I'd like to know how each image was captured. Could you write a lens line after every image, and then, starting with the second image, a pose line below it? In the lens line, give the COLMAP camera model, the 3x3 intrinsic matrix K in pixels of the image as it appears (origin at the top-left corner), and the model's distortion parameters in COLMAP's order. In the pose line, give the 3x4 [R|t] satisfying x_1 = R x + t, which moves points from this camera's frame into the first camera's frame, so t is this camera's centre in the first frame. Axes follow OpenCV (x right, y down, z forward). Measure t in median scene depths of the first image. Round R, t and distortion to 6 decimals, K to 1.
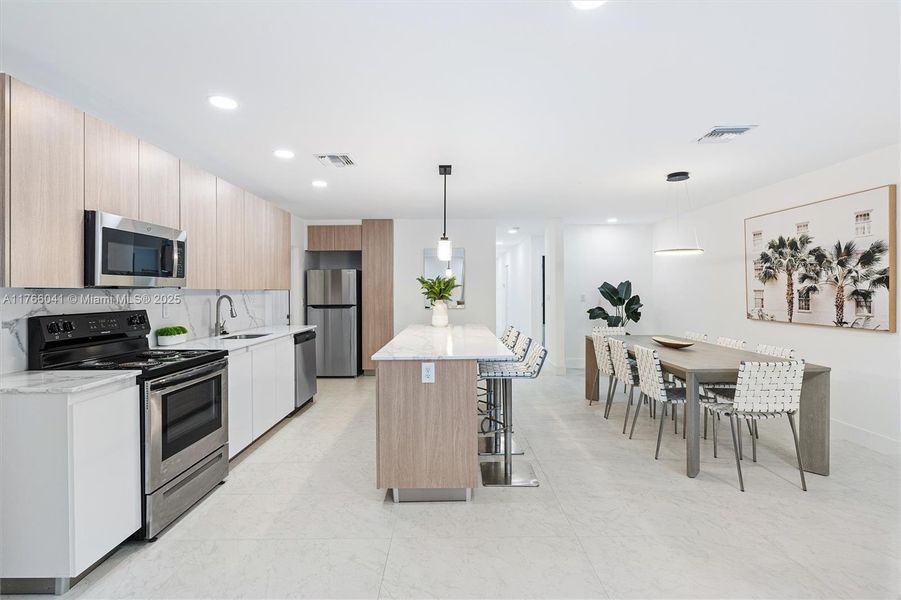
lens RADIAL K [[414.7, 0, 449.8], [0, 414.7, 293.6], [0, 0, 1]] dist [-0.008592, 0.003419]
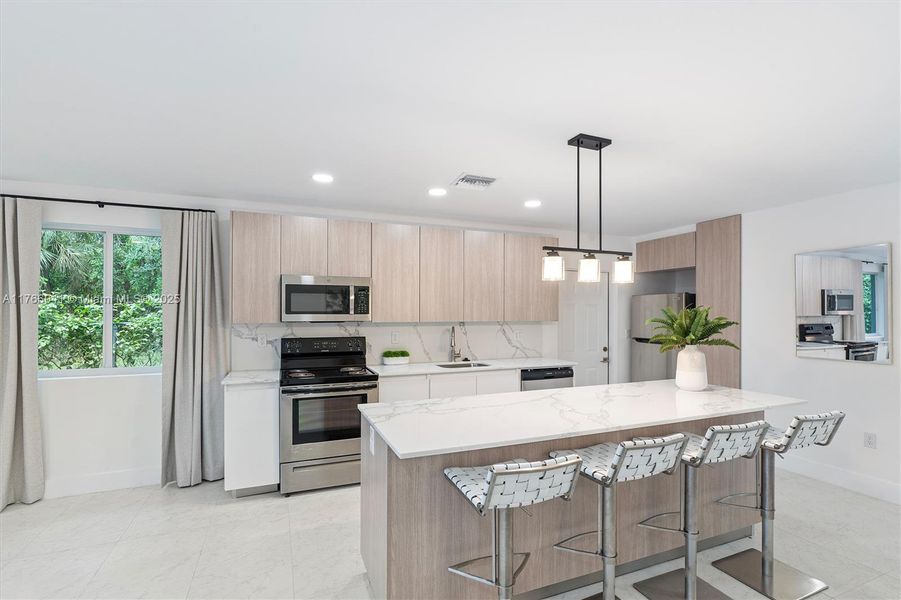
lens RADIAL K [[404.2, 0, 438.1], [0, 404.2, 313.8], [0, 0, 1]] dist [0.002920, 0.001057]
pose [[0.372442, 0.010352, -0.927998, 0.496396], [-0.011055, 0.999916, 0.006717, -0.040074], [0.927989, 0.007757, 0.372526, 0.587823]]
